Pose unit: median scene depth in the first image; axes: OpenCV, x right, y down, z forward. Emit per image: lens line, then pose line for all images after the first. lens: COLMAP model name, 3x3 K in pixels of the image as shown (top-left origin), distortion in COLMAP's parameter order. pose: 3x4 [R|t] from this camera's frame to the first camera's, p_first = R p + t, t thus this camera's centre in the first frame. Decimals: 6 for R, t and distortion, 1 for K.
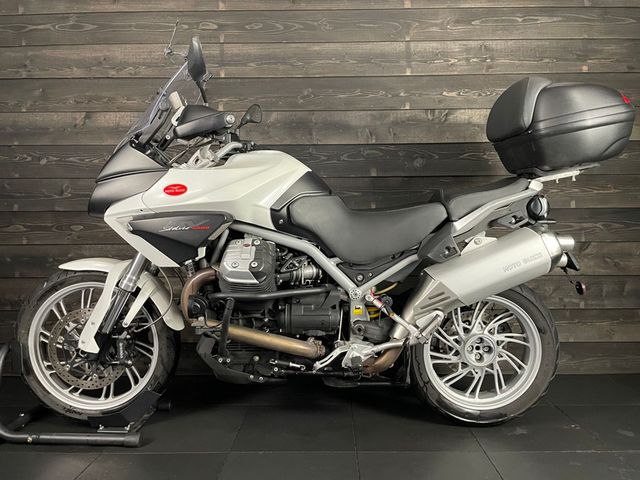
lens RADIAL K [[489.8, 0, 329.1], [0, 489.8, 234.8], [0, 0, 1]] dist [0.070752, -0.095793]
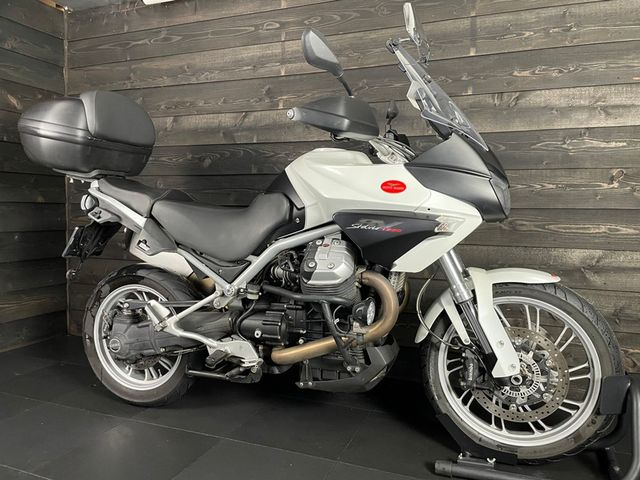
lens RADIAL K [[489.8, 0, 333.3], [0, 489.8, 240.9], [0, 0, 1]] dist [0.070752, -0.095793]
pose [[0.937589, 0.037785, -0.345687, 0.336779], [-0.024588, 0.998795, 0.042484, -0.032349], [0.346876, -0.031333, 0.937388, 0.098497]]
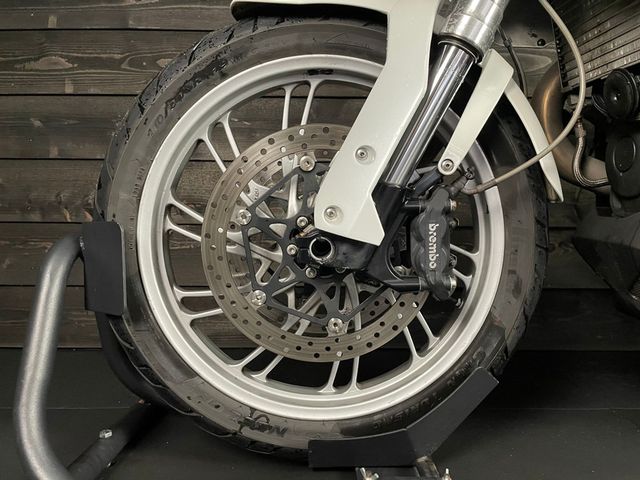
lens RADIAL K [[489.8, 0, 325.2], [0, 489.8, 240.9], [0, 0, 1]] dist [0.070752, -0.095793]
pose [[0.999859, 0.011517, 0.012215, -0.484450], [-0.011743, 0.999757, 0.018633, 0.220406], [-0.011998, -0.018774, 0.999752, 0.658447]]
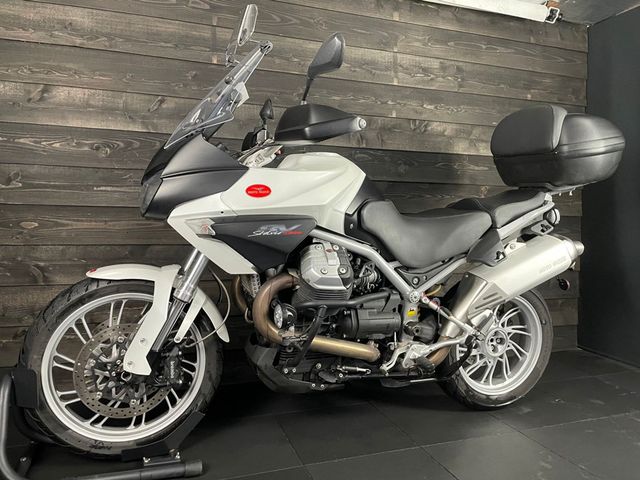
lens RADIAL K [[489.8, 0, 330.4], [0, 489.8, 235.9], [0, 0, 1]] dist [0.070752, -0.095793]
pose [[0.937499, 0.008565, 0.347883, -0.453417], [-0.013686, 0.999831, 0.012267, -0.017820], [-0.347720, -0.016262, 0.937458, 0.081068]]
